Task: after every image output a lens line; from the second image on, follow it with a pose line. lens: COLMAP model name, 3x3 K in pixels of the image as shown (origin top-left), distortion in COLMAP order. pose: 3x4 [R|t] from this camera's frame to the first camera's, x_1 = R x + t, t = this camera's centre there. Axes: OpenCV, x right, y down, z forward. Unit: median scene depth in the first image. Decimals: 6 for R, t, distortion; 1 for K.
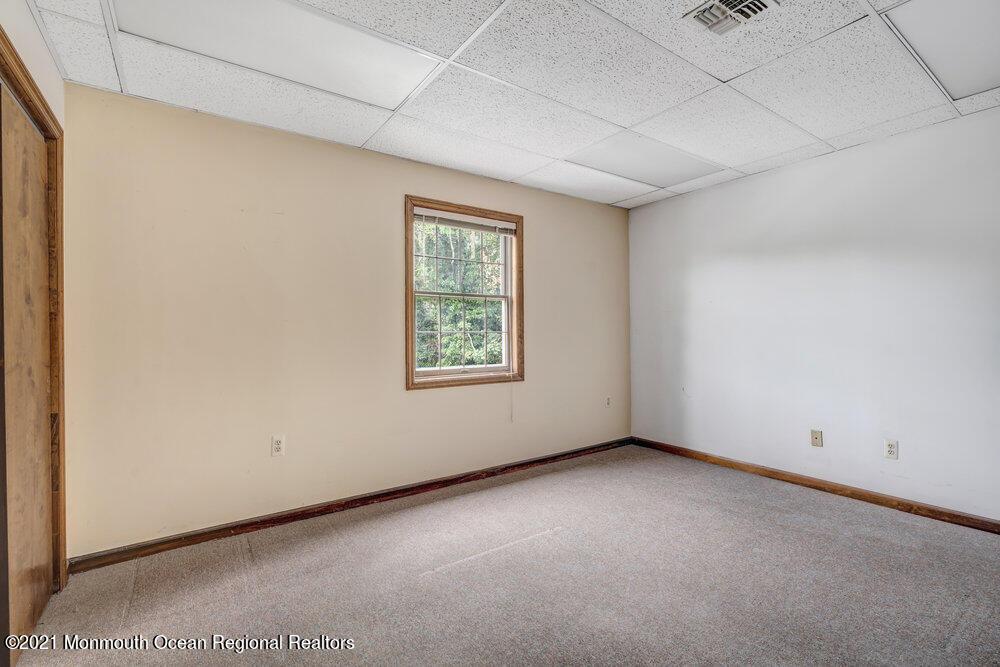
lens RADIAL K [[452.8, 0, 508.3], [0, 452.8, 333.5], [0, 0, 1]] dist [-0.004625, -0.000050]
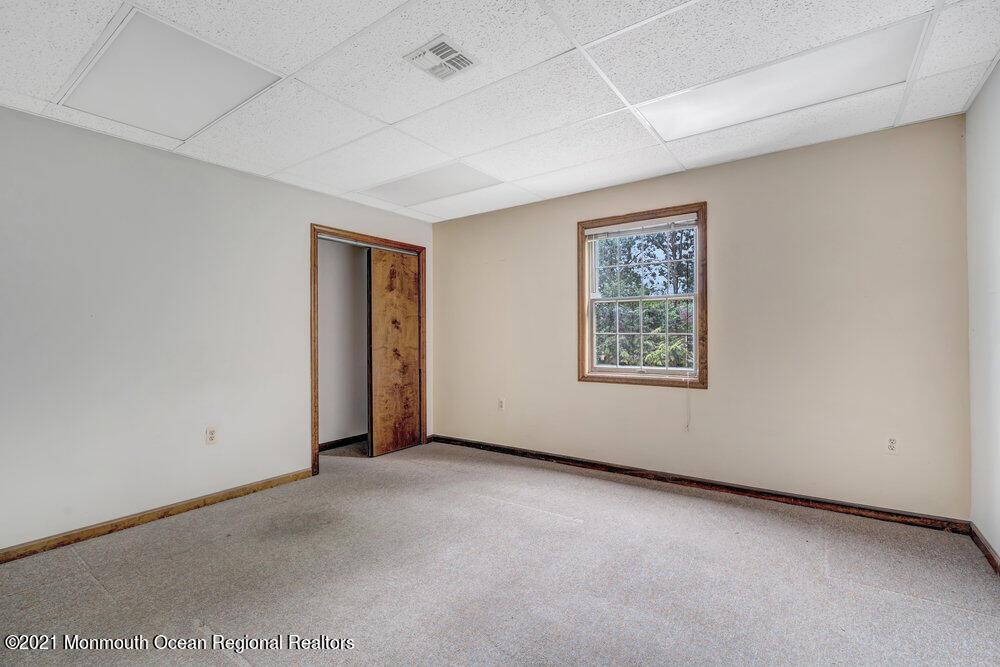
lens RADIAL K [[452.8, 0, 508.2], [0, 452.8, 335.9], [0, 0, 1]] dist [-0.004625, -0.000050]
pose [[0.331121, 0.007902, -0.943555, 0.826667], [0.005055, 0.999936, 0.010148, -0.010621], [0.943575, -0.008130, 0.331060, 0.389808]]
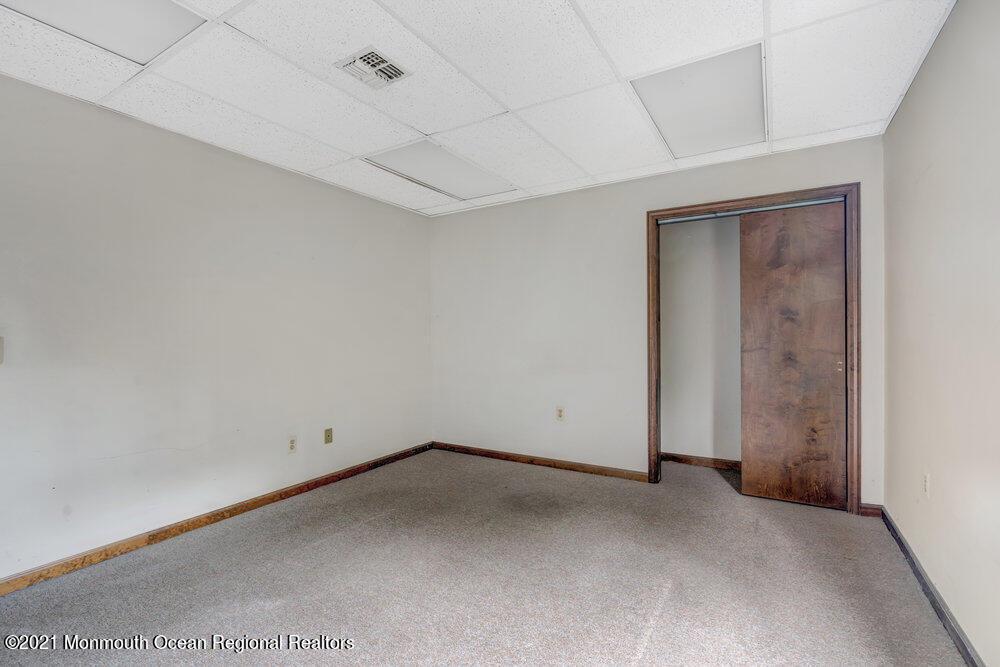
lens RADIAL K [[452.8, 0, 506.1], [0, 452.8, 334.9], [0, 0, 1]] dist [-0.004625, -0.000050]
pose [[-0.915141, 0.019348, -0.402669, 0.332520], [0.016963, 0.999811, 0.009488, -0.012268], [0.402777, 0.001852, -0.915296, 1.125589]]
